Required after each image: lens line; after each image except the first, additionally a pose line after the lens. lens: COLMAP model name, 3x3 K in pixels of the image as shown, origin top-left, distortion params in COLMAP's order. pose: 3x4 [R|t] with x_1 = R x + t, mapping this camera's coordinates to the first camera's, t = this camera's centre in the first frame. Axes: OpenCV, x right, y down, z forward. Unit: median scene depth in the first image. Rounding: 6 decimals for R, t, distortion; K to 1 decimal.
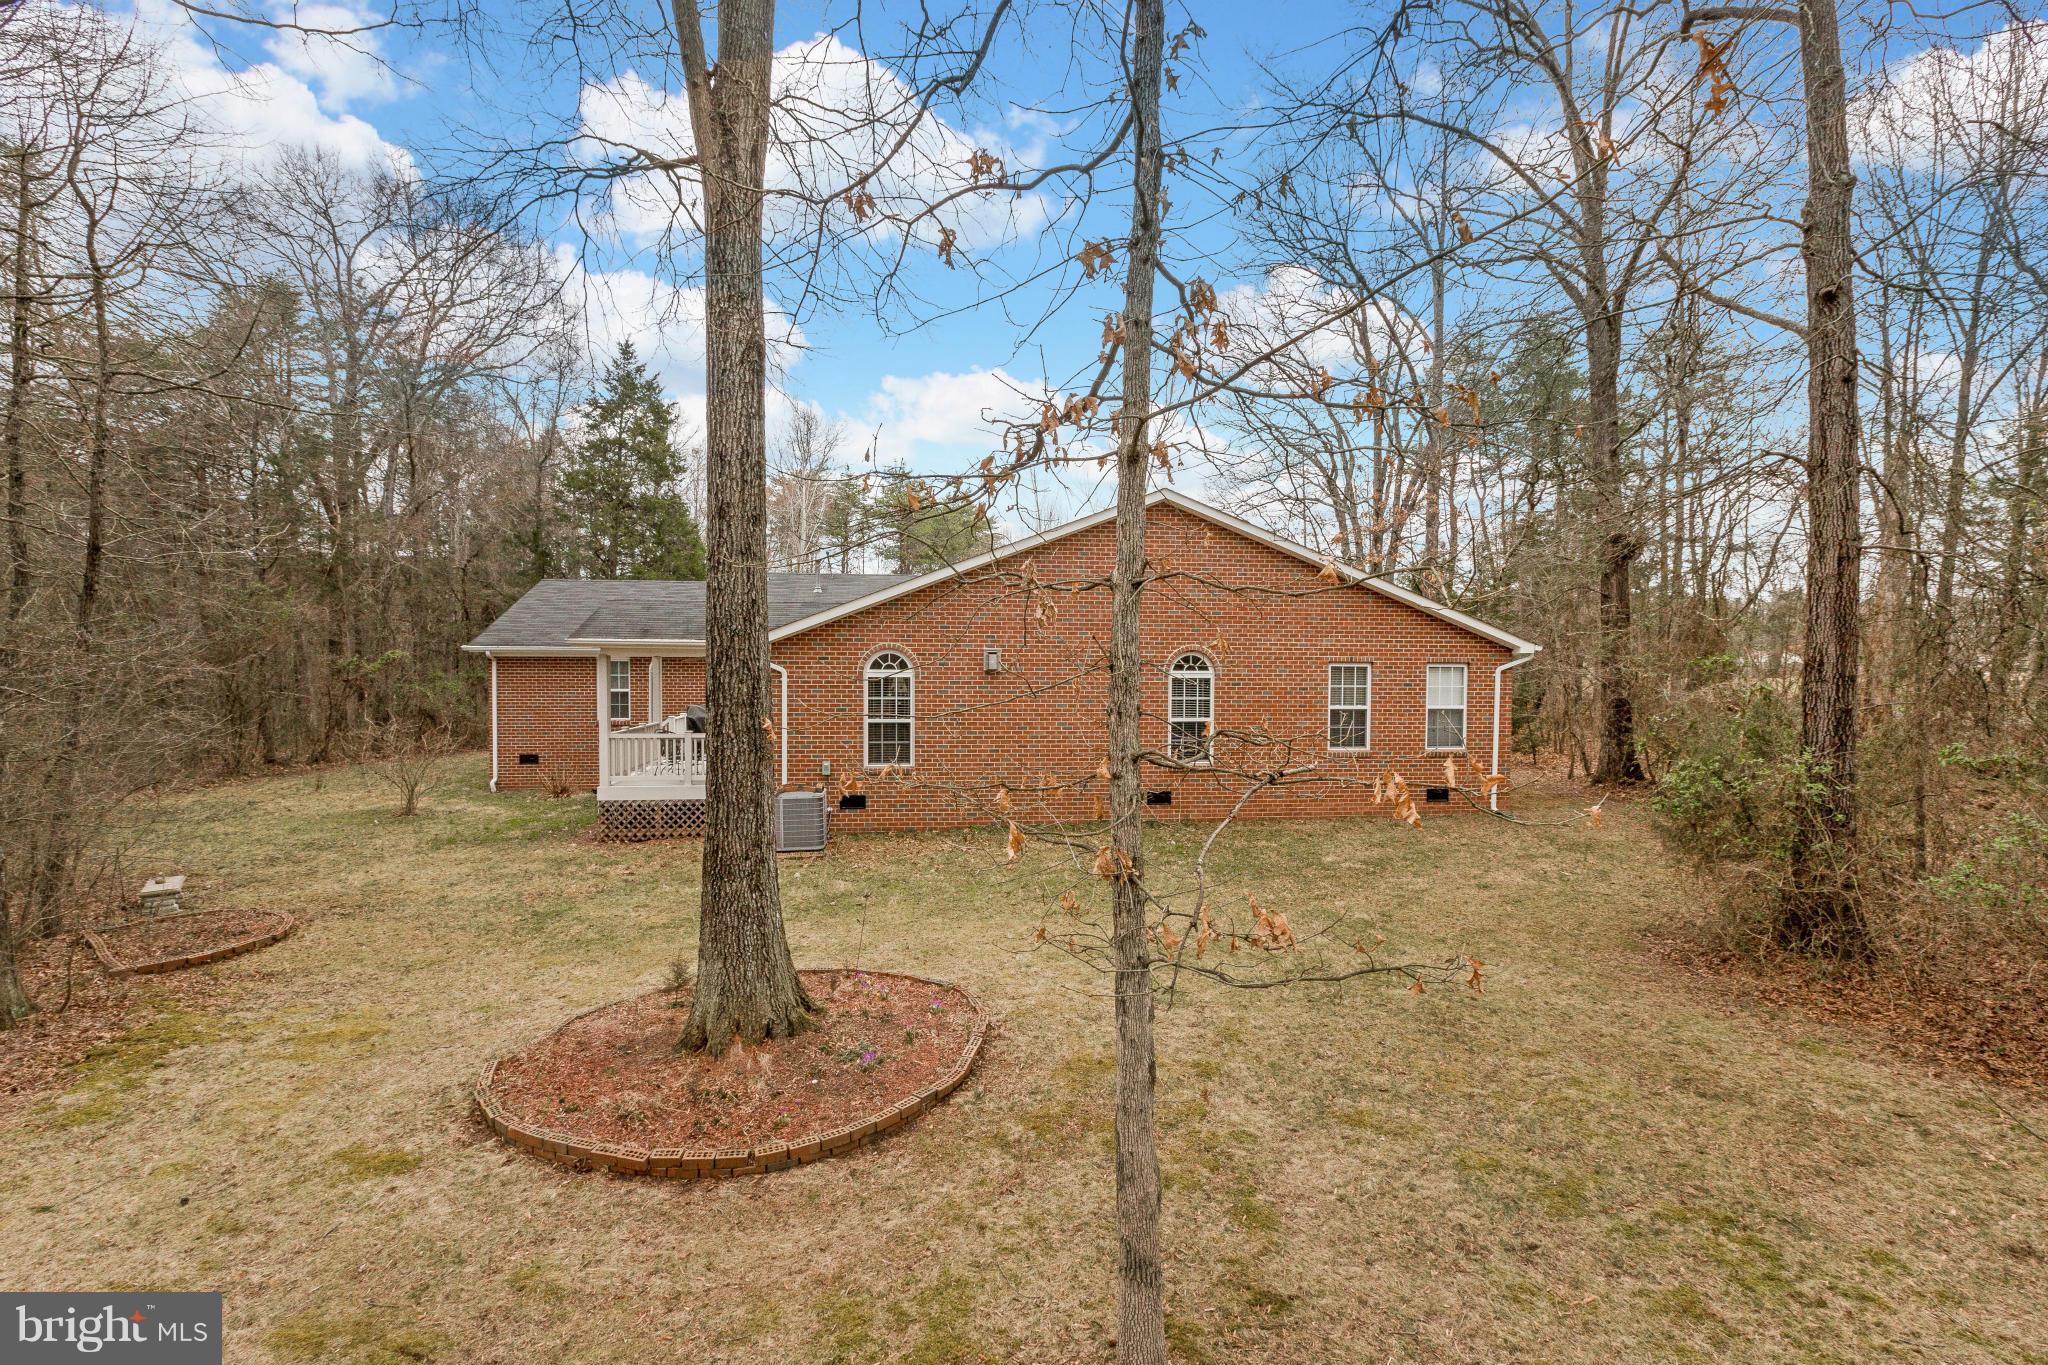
lens RADIAL K [[921.2, 0, 1032.0], [0, 921.2, 684.8], [0, 0, 1]] dist [0.013485, 0.000030]
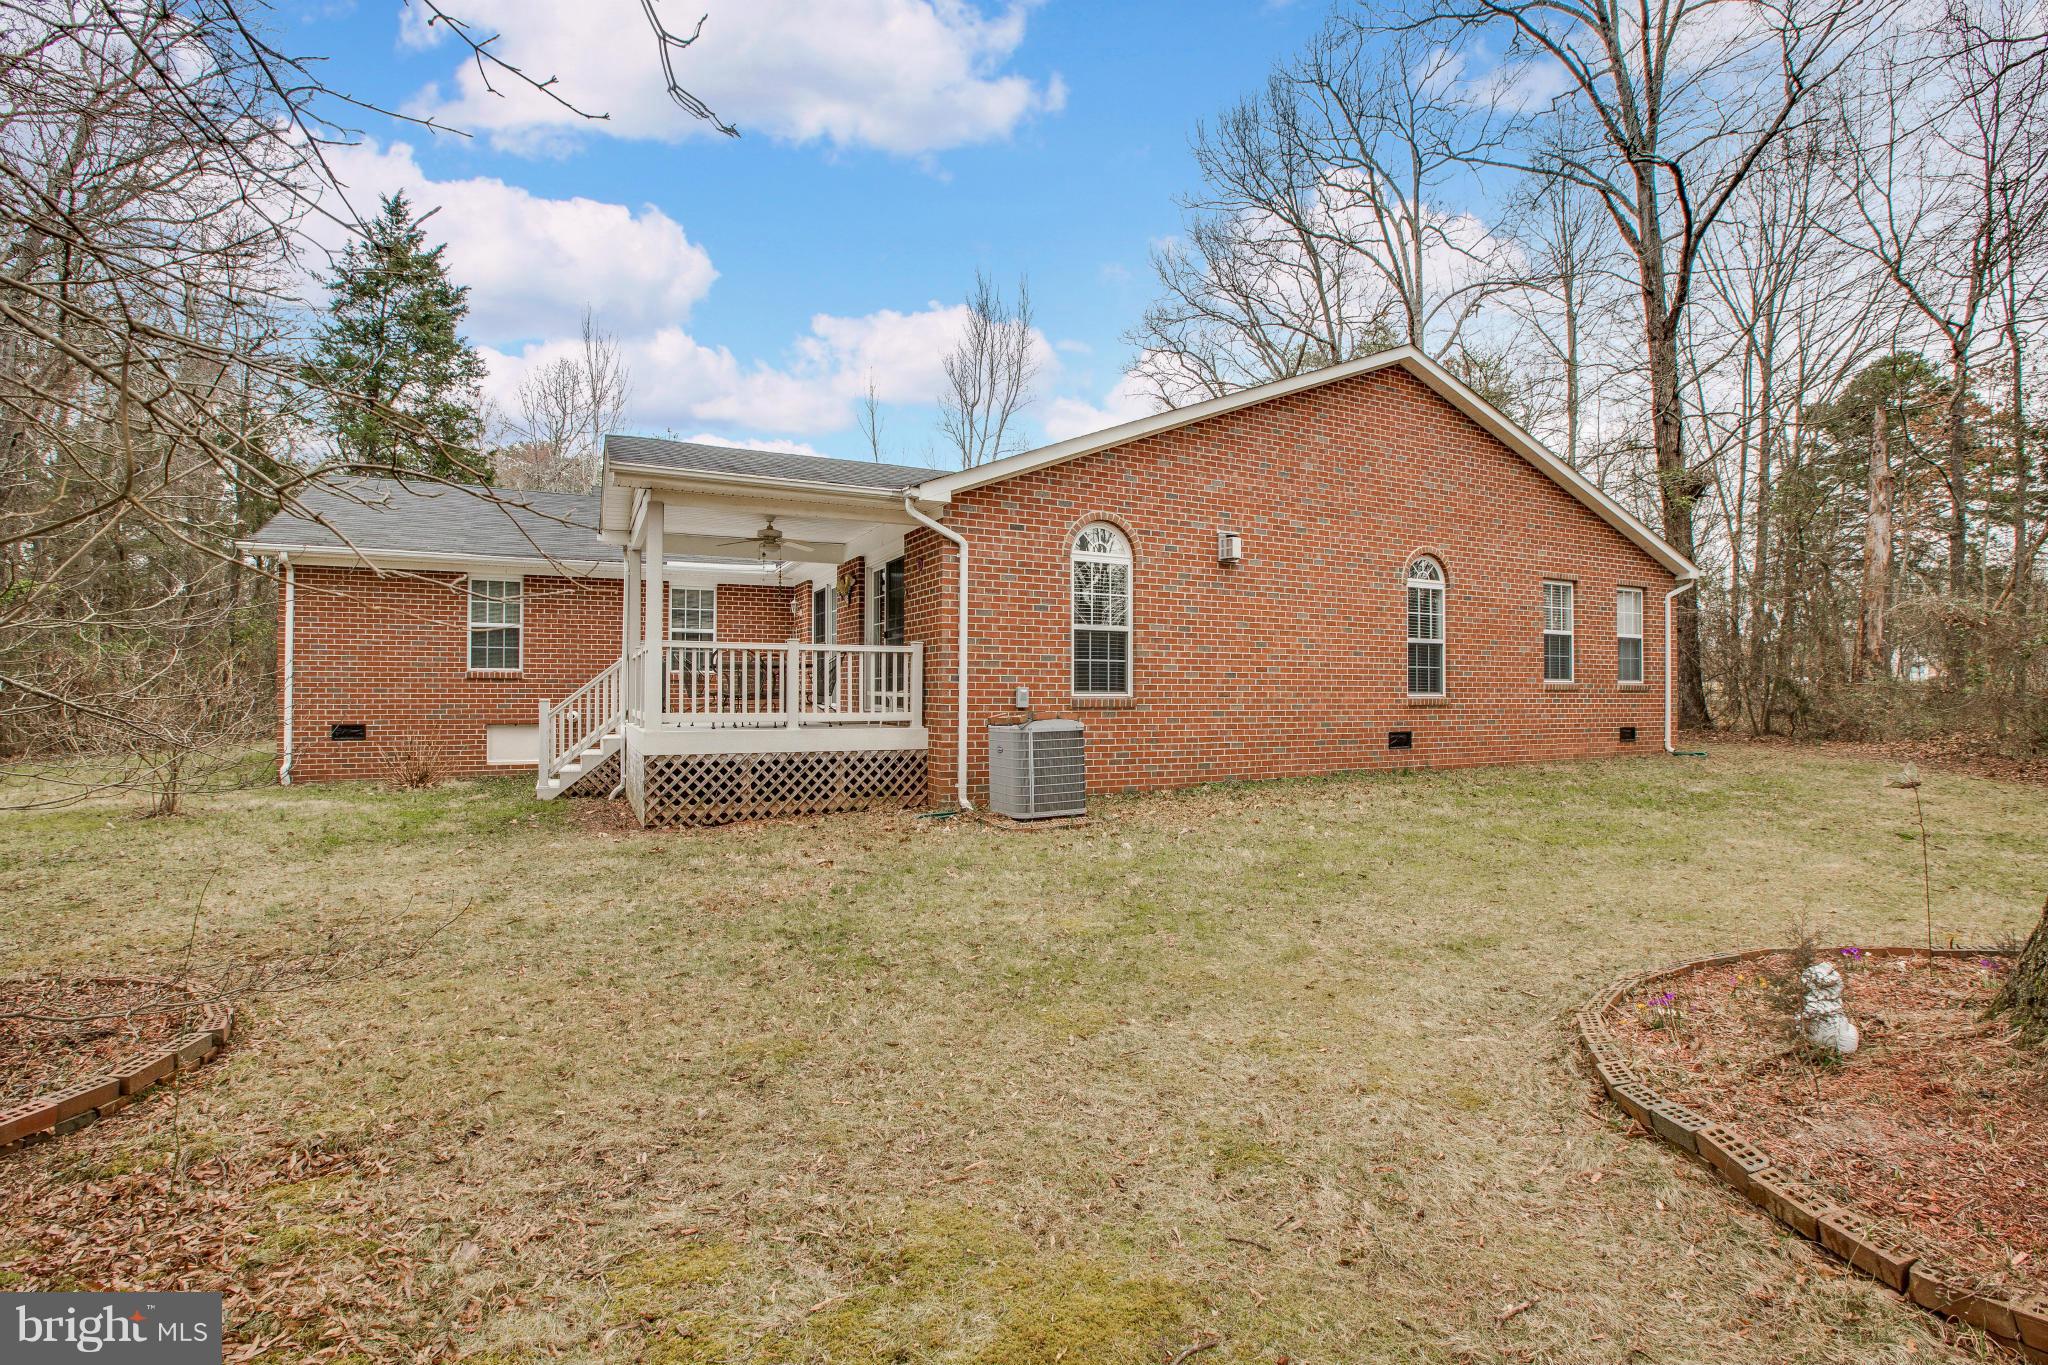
lens RADIAL K [[924.3, 0, 1017.8], [0, 924.3, 683.8], [0, 0, 1]] dist [-0.039407, 0.011123]
pose [[0.950474, -0.000822, 0.310803, -0.388455], [0.011338, 0.999423, -0.032031, 0.092584], [-0.310598, 0.033969, 0.949934, 0.353197]]
